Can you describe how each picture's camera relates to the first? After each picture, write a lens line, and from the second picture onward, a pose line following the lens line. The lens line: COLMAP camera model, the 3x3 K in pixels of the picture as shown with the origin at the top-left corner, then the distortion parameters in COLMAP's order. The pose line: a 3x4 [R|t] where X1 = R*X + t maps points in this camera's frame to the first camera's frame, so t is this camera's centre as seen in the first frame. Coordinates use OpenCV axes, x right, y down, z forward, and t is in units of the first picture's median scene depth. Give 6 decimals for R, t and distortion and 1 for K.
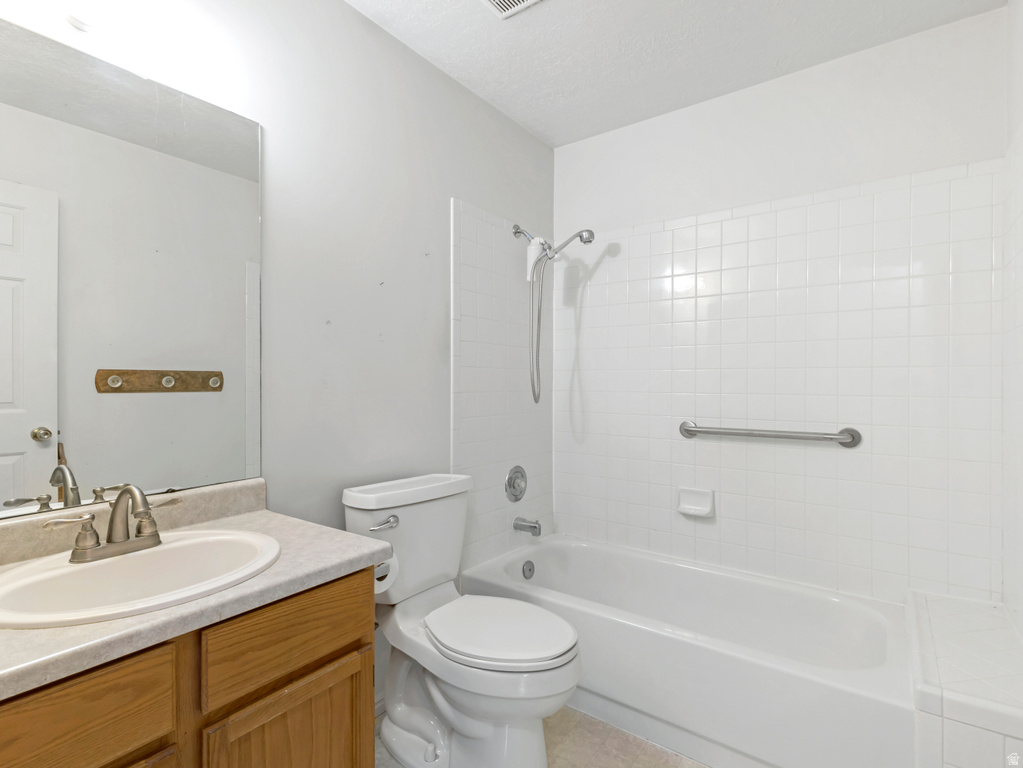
lens RADIAL K [[509.1, 0, 516.0], [0, 509.1, 380.7], [0, 0, 1]] dist [0.009277, 0.000695]
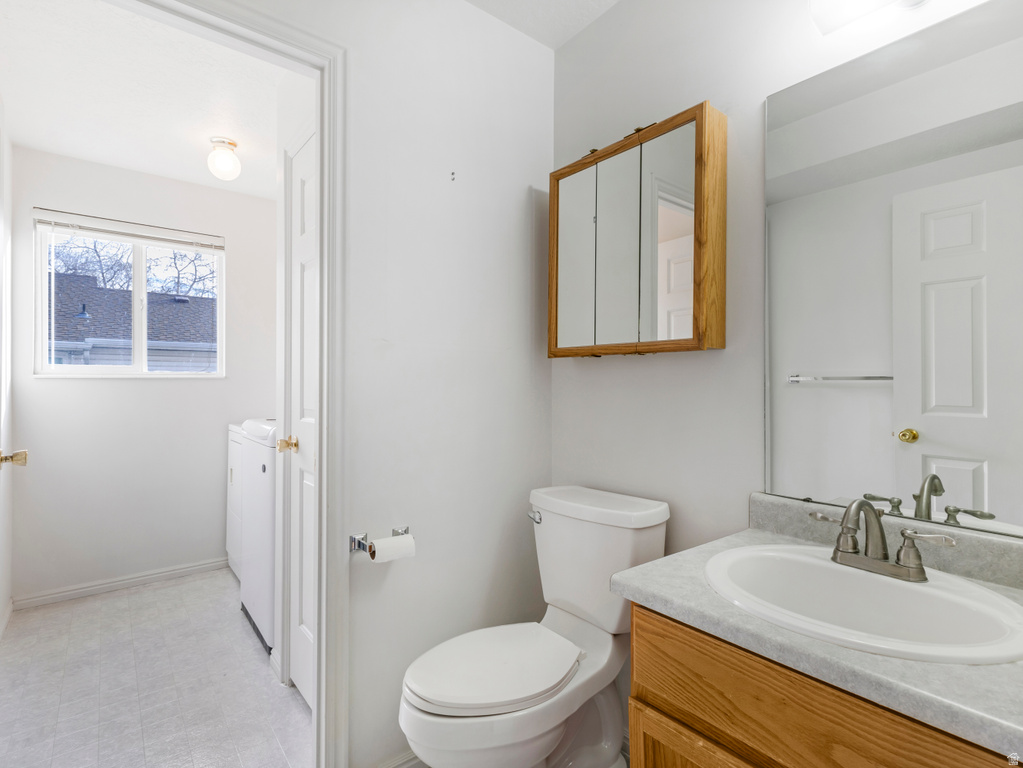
lens RADIAL K [[528.9, 0, 511.5], [0, 528.9, 384.0], [0, 0, 1]] dist [0.025872, 0.000180]
pose [[-0.279611, -0.011938, -0.960039, 0.305769], [-0.002217, 0.999928, -0.011788, 0.016881], [0.960111, -0.001167, -0.279617, 0.620722]]
